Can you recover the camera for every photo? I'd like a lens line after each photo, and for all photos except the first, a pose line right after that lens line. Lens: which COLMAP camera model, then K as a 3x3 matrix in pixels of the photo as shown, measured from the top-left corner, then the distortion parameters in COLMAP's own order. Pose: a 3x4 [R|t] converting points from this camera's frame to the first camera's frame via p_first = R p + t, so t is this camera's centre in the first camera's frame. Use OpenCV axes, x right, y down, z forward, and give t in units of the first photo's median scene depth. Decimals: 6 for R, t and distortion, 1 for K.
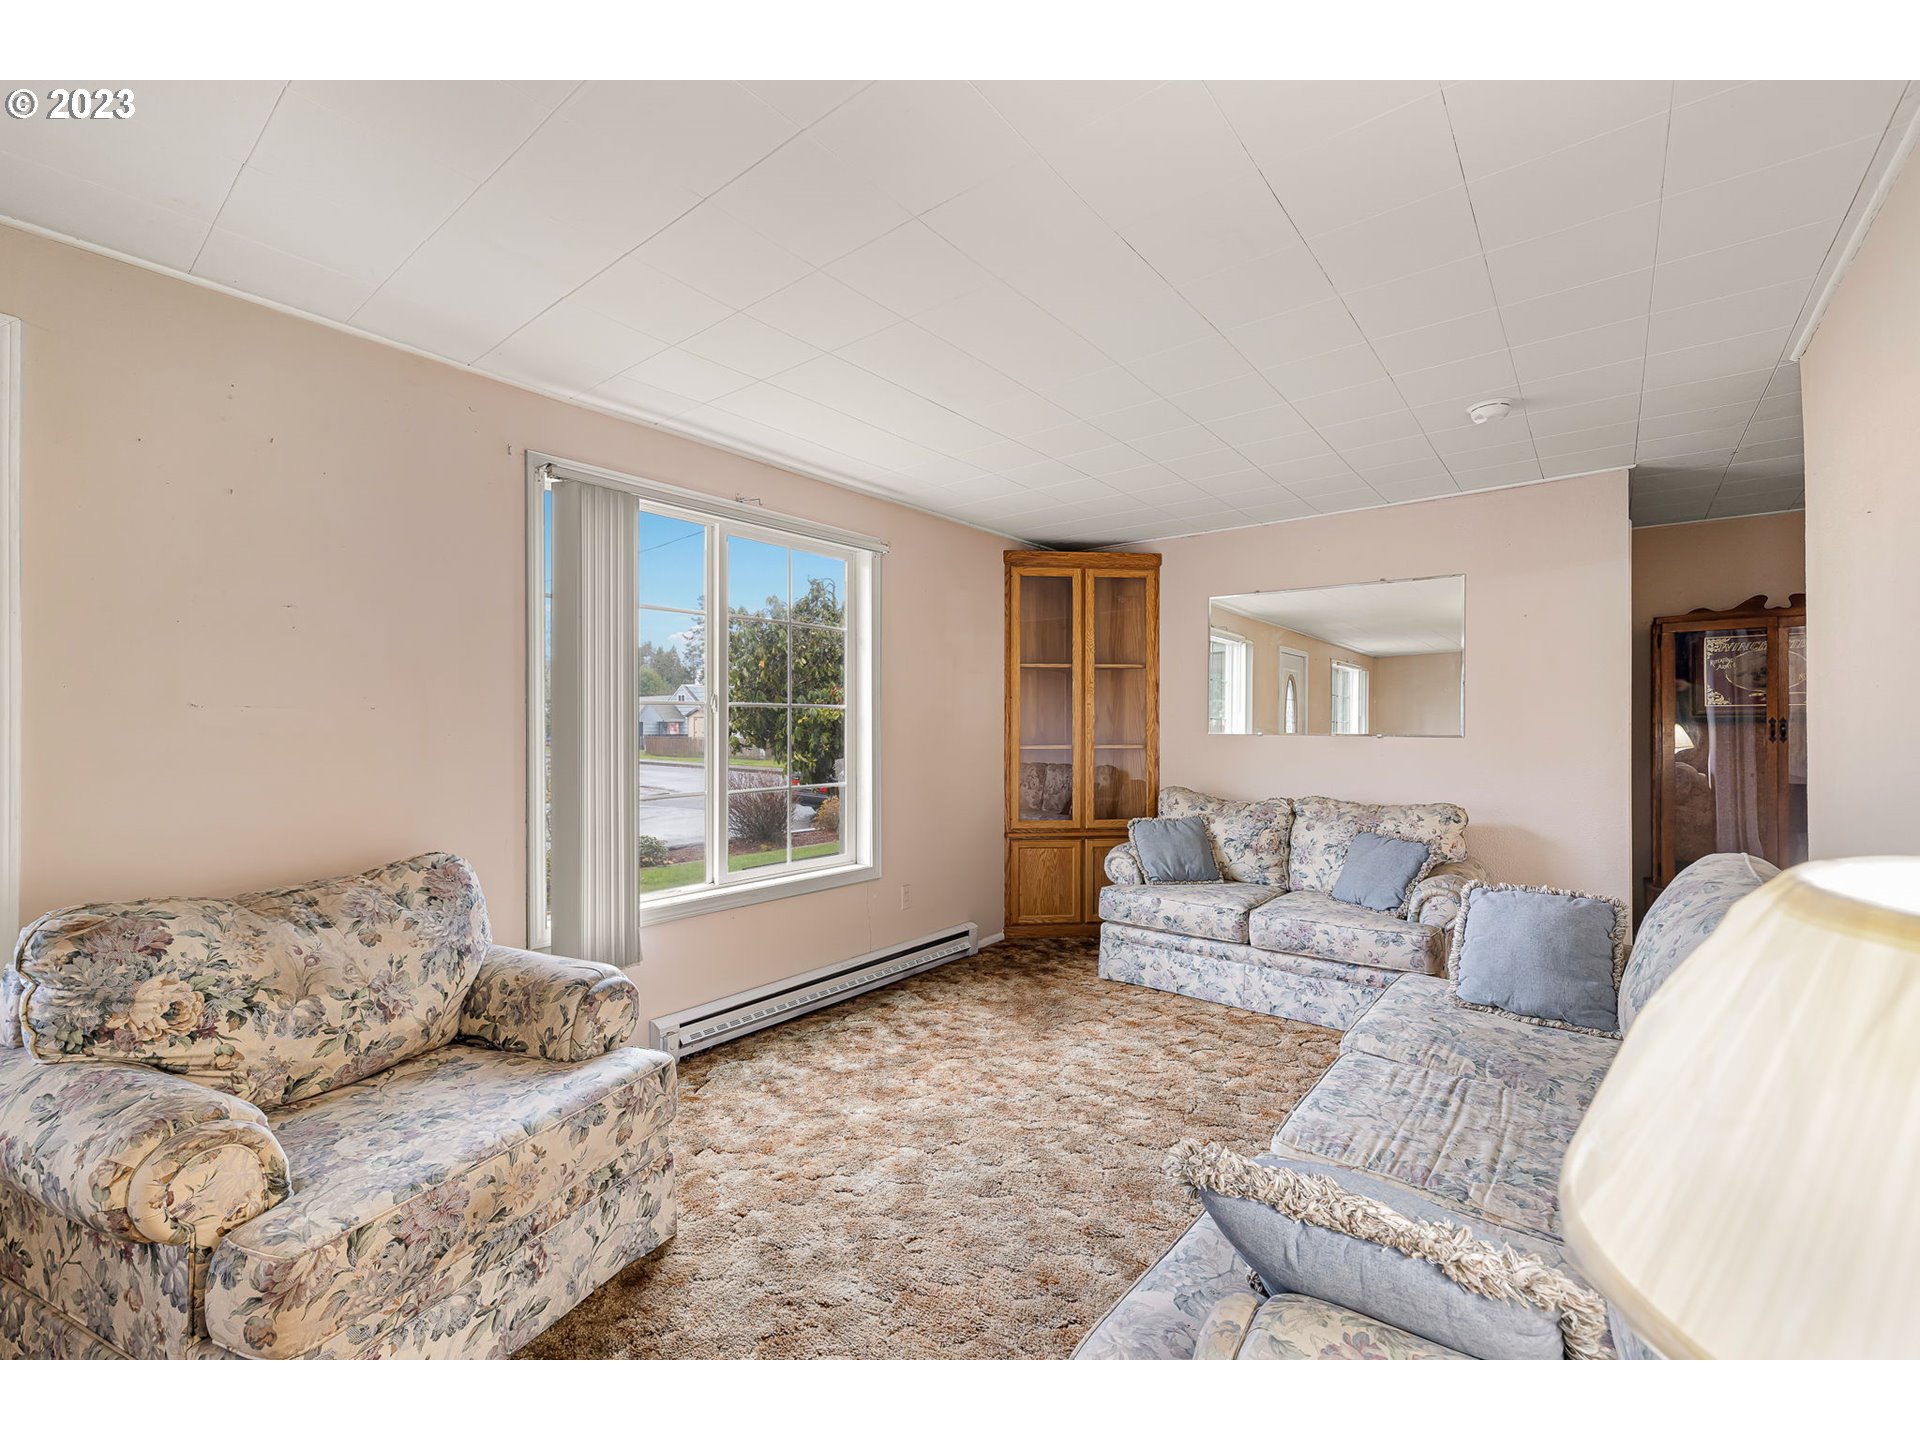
lens RADIAL K [[808.5, 0, 956.0], [0, 808.5, 720.1], [0, 0, 1]] dist [0.001533, 0.000235]
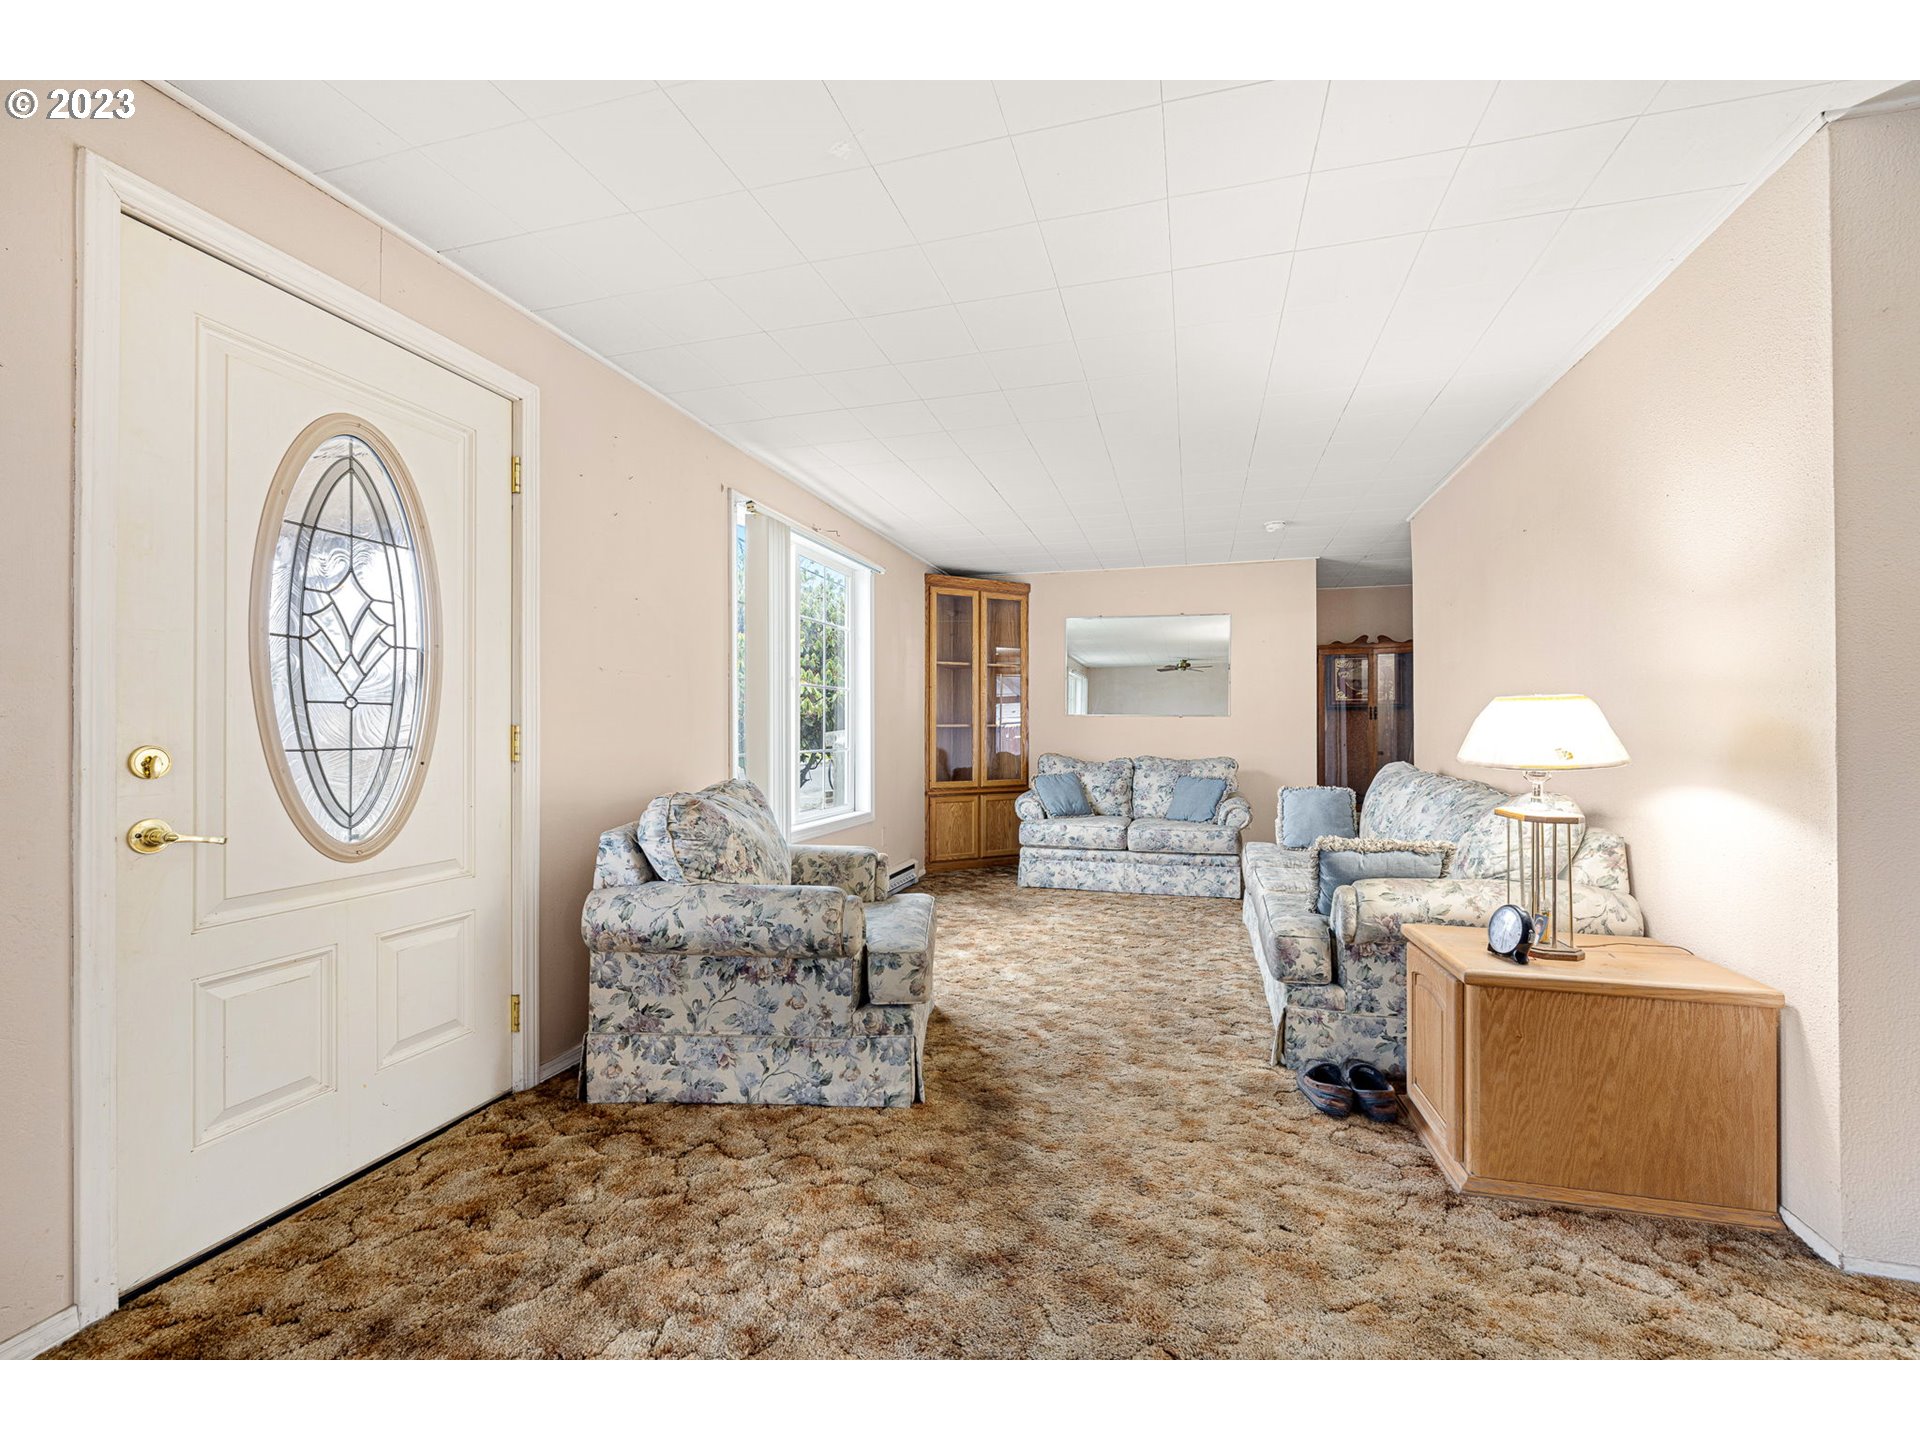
lens RADIAL K [[808.5, 0, 956.0], [0, 808.5, 720.1], [0, 0, 1]] dist [0.001533, 0.000235]
pose [[0.924048, 0.005059, 0.382242, -0.483655], [-0.003230, 0.999980, -0.005427, 0.039605], [-0.382262, 0.003780, 0.924046, -0.265256]]
